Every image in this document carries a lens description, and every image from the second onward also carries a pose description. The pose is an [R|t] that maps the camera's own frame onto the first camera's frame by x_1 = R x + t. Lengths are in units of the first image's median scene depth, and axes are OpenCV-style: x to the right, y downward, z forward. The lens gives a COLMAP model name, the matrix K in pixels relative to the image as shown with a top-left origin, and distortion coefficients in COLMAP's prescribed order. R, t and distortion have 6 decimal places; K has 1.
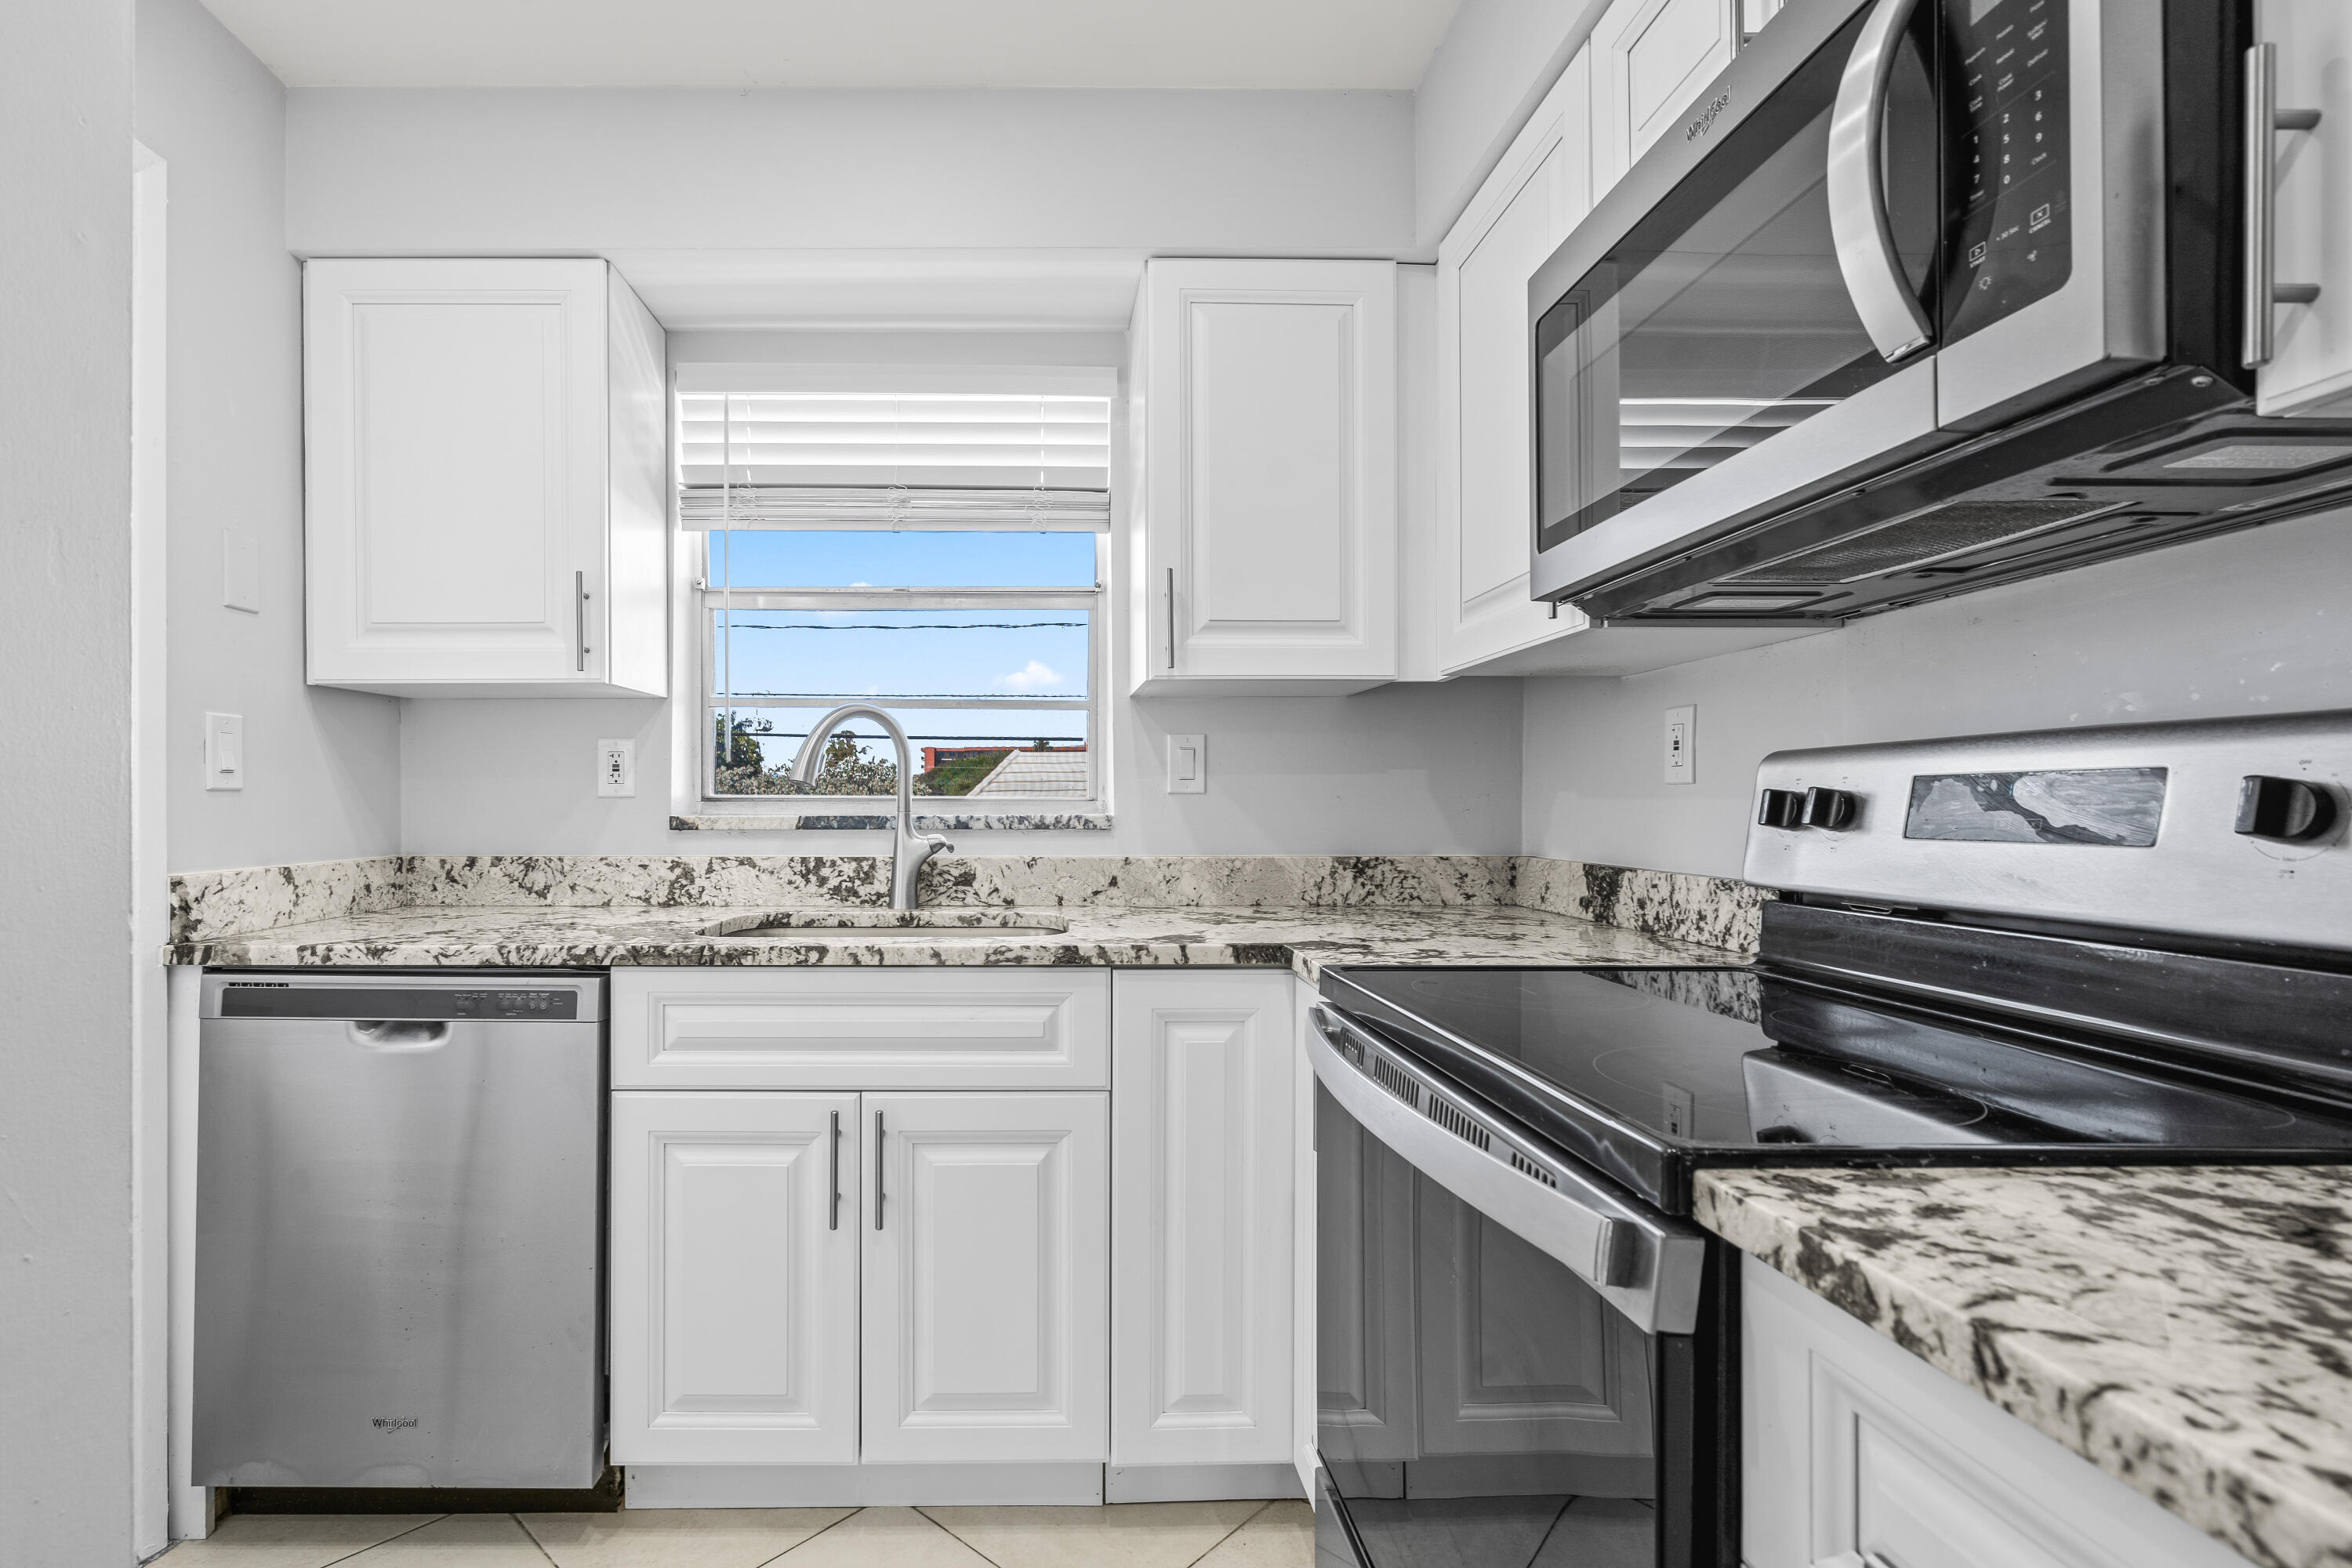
lens RADIAL K [[1081.5, 0, 1176.0], [0, 1081.5, 784.0], [0, 0, 1]] dist [-0.001593, 0.000199]
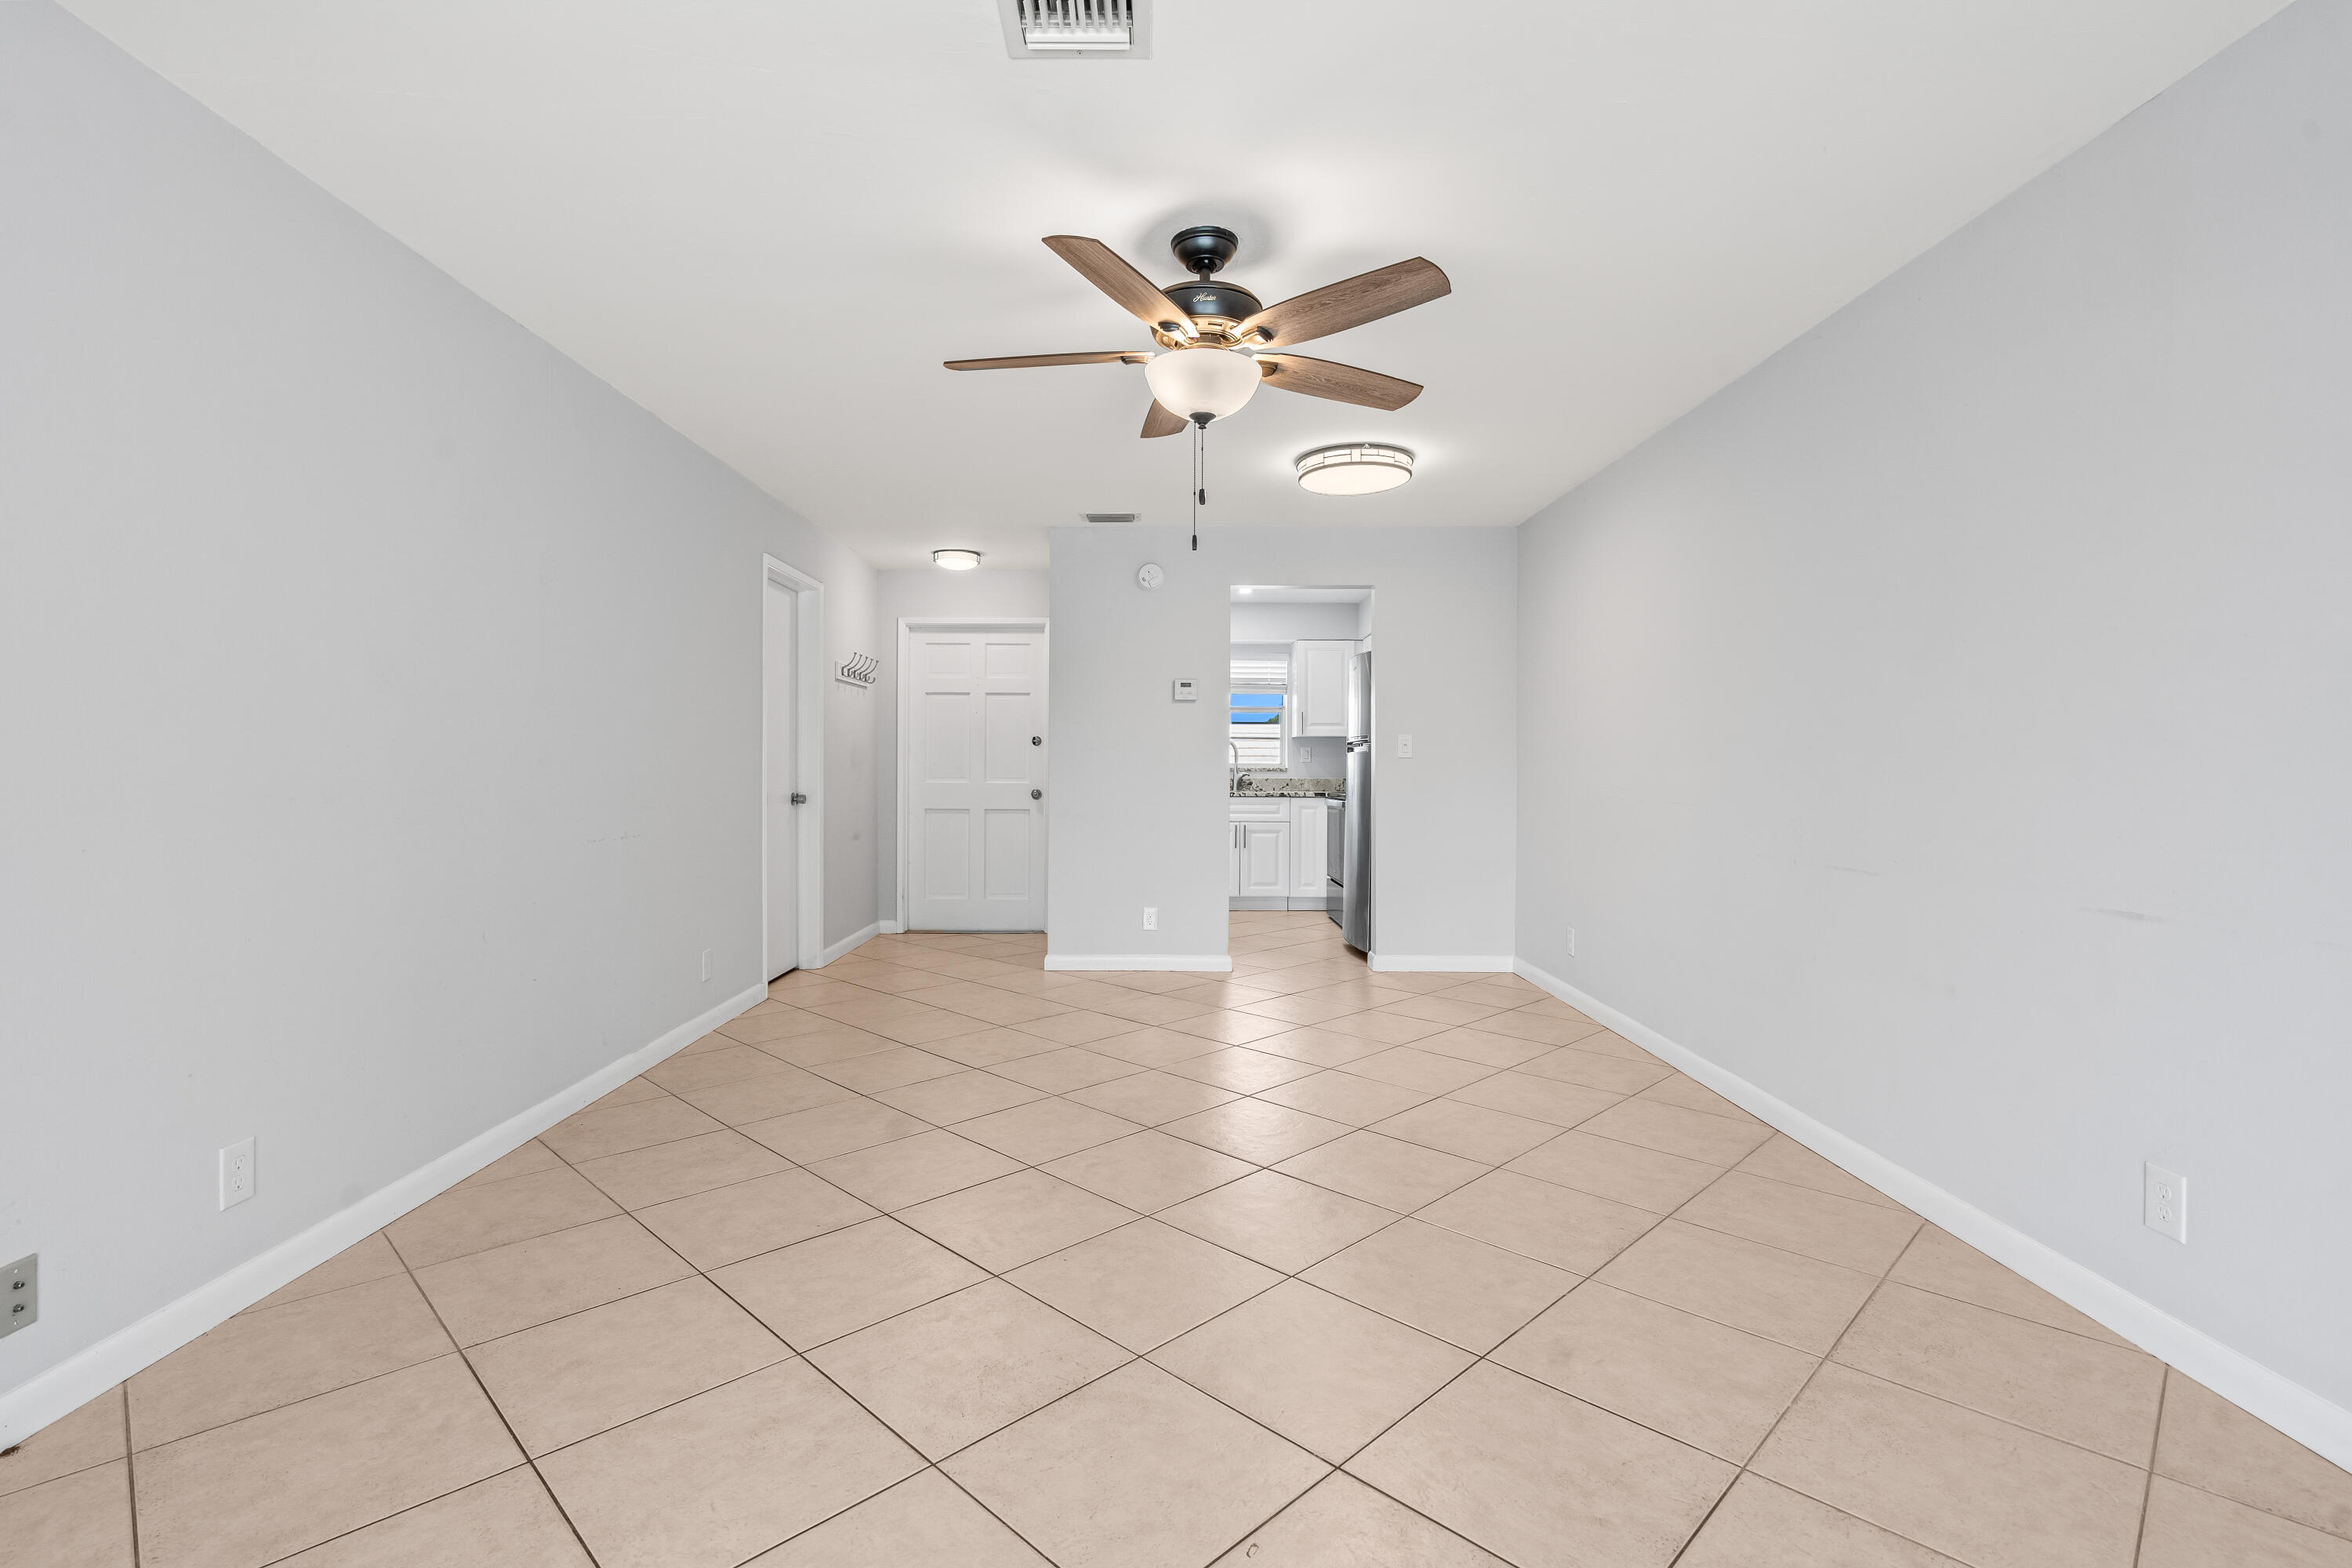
lens RADIAL K [[1081.5, 0, 1176.0], [0, 1081.5, 784.0], [0, 0, 1]] dist [-0.001593, 0.000199]
pose [[0.992613, 0.005452, -0.121202, 0.016851], [-0.000319, 0.999104, 0.042329, -0.080959], [0.121324, -0.041978, 0.991725, -3.024234]]
